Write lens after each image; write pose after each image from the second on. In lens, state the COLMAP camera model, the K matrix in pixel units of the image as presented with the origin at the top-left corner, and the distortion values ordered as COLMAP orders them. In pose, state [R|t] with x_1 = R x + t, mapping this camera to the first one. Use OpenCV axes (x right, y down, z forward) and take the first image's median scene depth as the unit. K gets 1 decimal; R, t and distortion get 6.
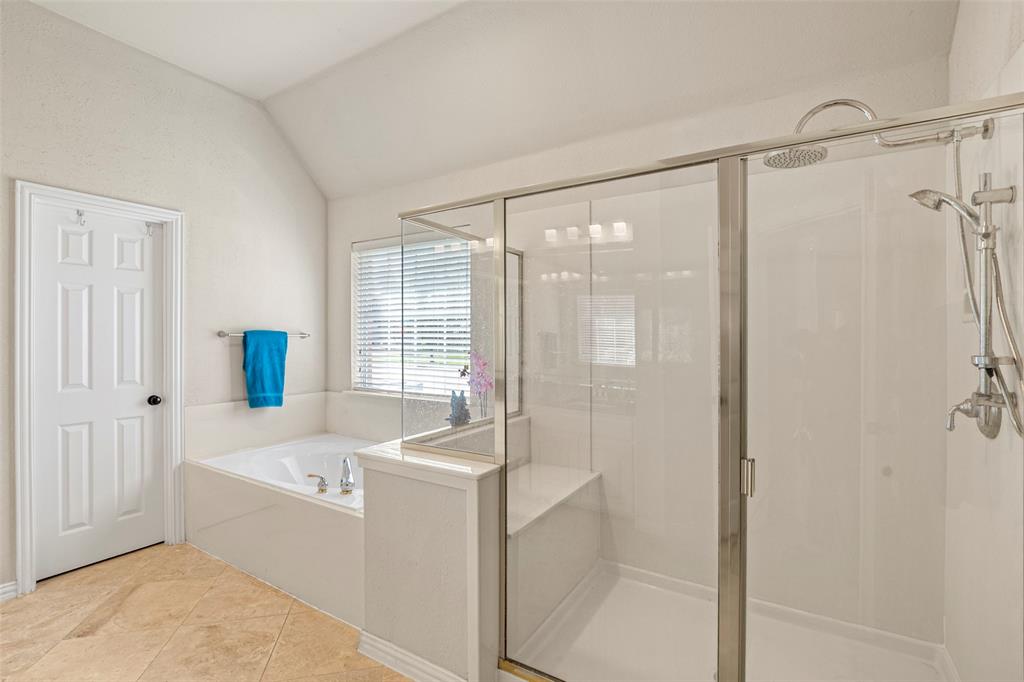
lens RADIAL K [[471.6, 0, 511.1], [0, 471.6, 338.9], [0, 0, 1]] dist [-0.015859, 0.000380]
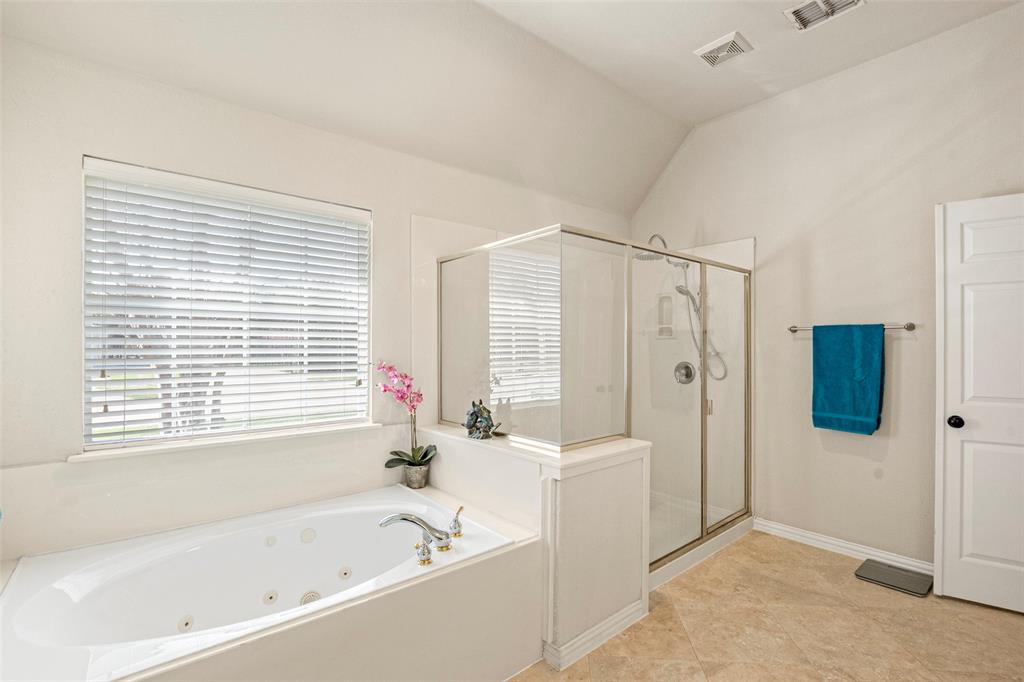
lens RADIAL K [[471.6, 0, 518.8], [0, 471.6, 347.4], [0, 0, 1]] dist [-0.015859, 0.000380]
pose [[0.291063, -0.002766, 0.956700, -1.067542], [0.003300, 0.999993, 0.001888, -0.001066], [-0.956698, 0.002608, 0.291070, 0.671759]]
